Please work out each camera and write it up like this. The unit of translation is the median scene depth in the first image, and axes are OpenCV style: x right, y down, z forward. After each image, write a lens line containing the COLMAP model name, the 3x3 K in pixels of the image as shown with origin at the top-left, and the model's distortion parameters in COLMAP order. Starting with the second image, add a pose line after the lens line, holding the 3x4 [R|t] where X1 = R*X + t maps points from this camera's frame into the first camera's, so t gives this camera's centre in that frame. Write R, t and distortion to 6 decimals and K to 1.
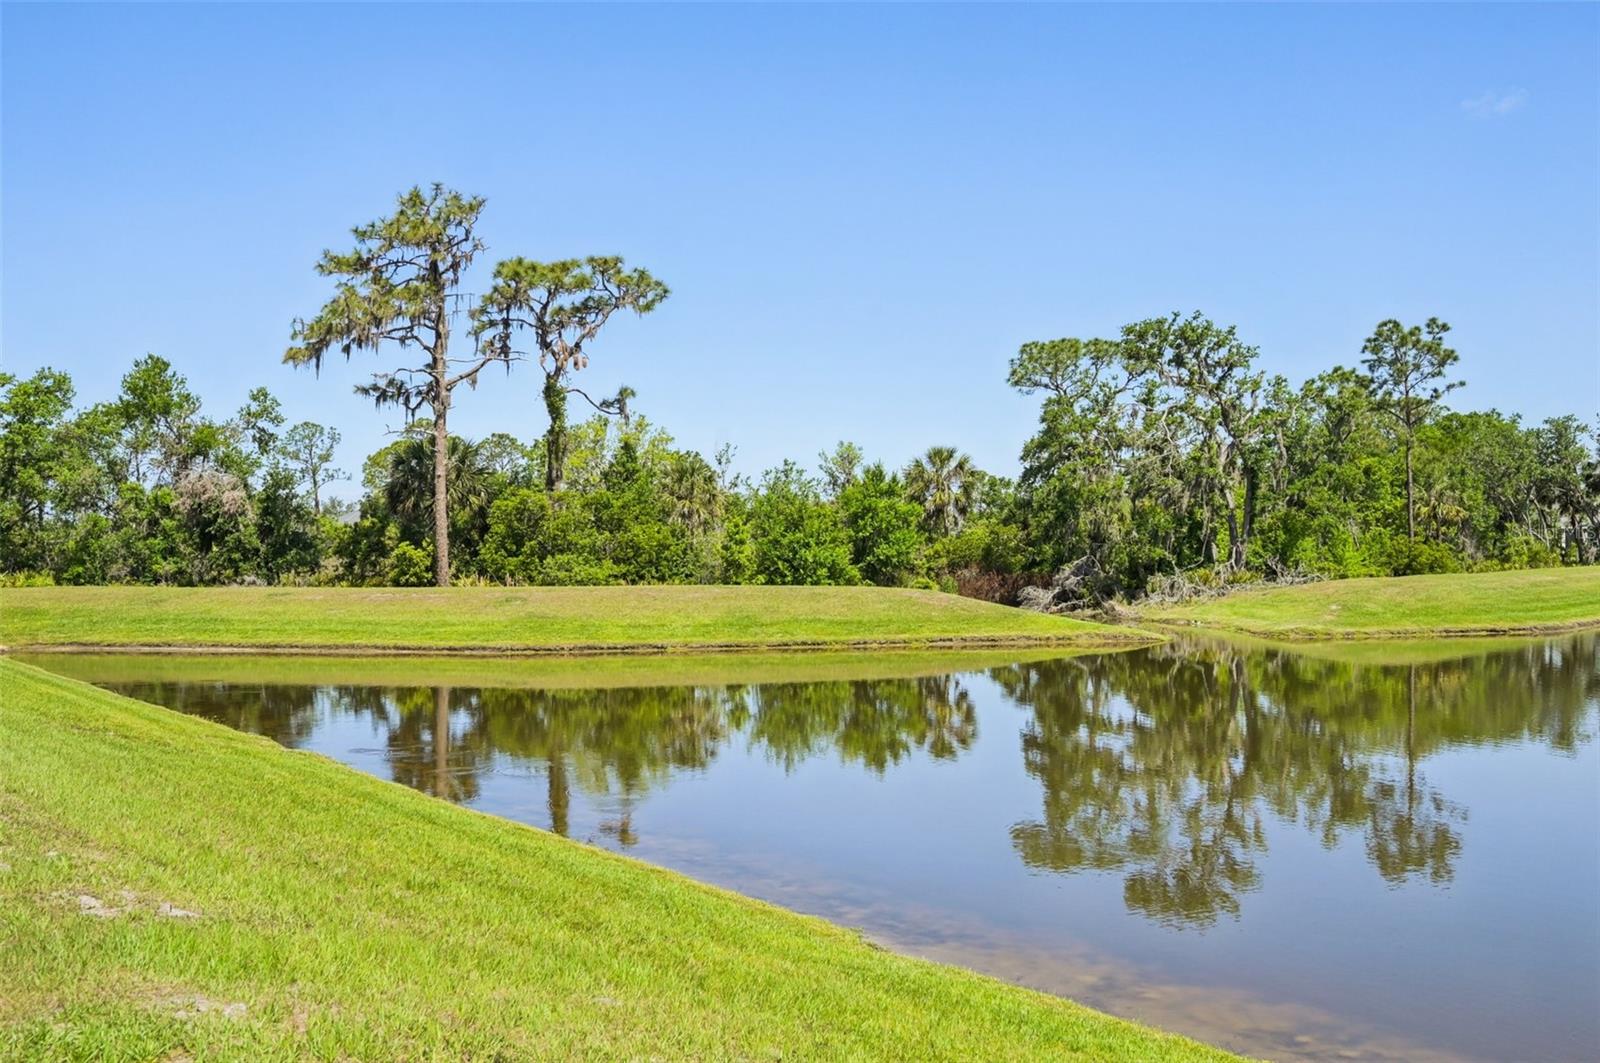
lens RADIAL K [[1427.4, 0, 805.9], [0, 1427.4, 527.7], [0, 0, 1]] dist [0.000271, 0.000139]
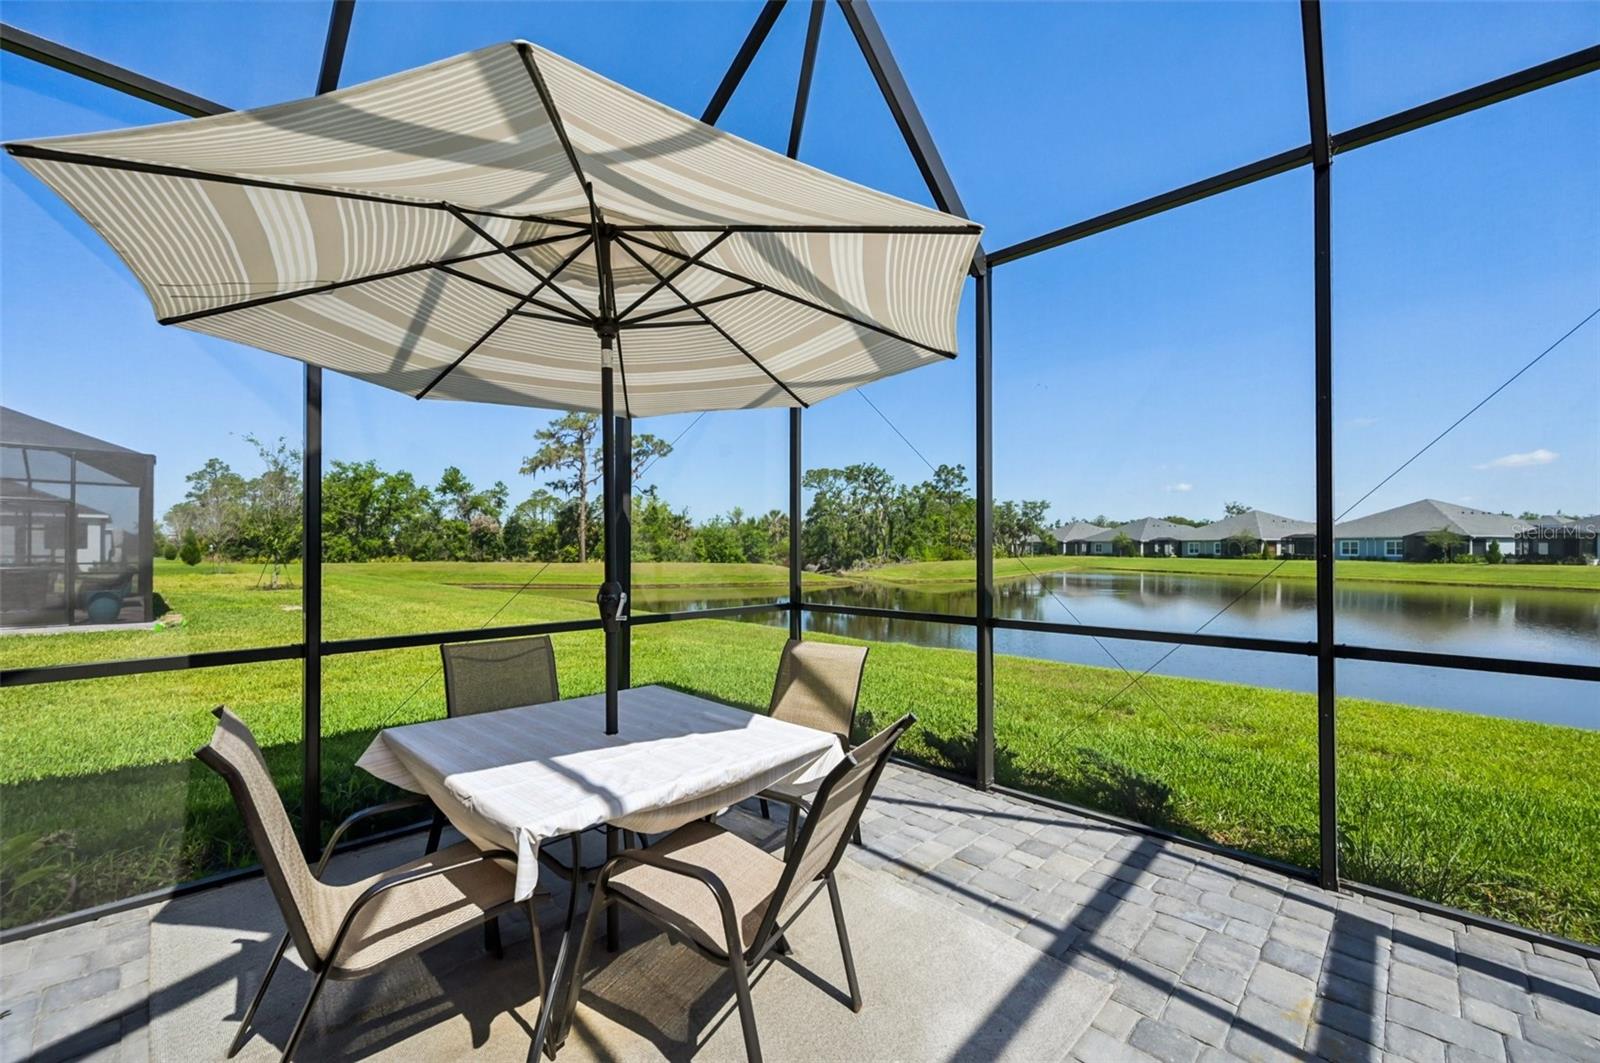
lens RADIAL K [[625.3, 0, 795.8], [0, 625.3, 541.3], [0, 0, 1]] dist [-0.000260, -0.000003]
pose [[0.990018, 0.010743, 0.140529, -0.030864], [-0.011184, 0.999935, 0.002346, -0.003447], [-0.140494, -0.003894, 0.990074, -0.140676]]
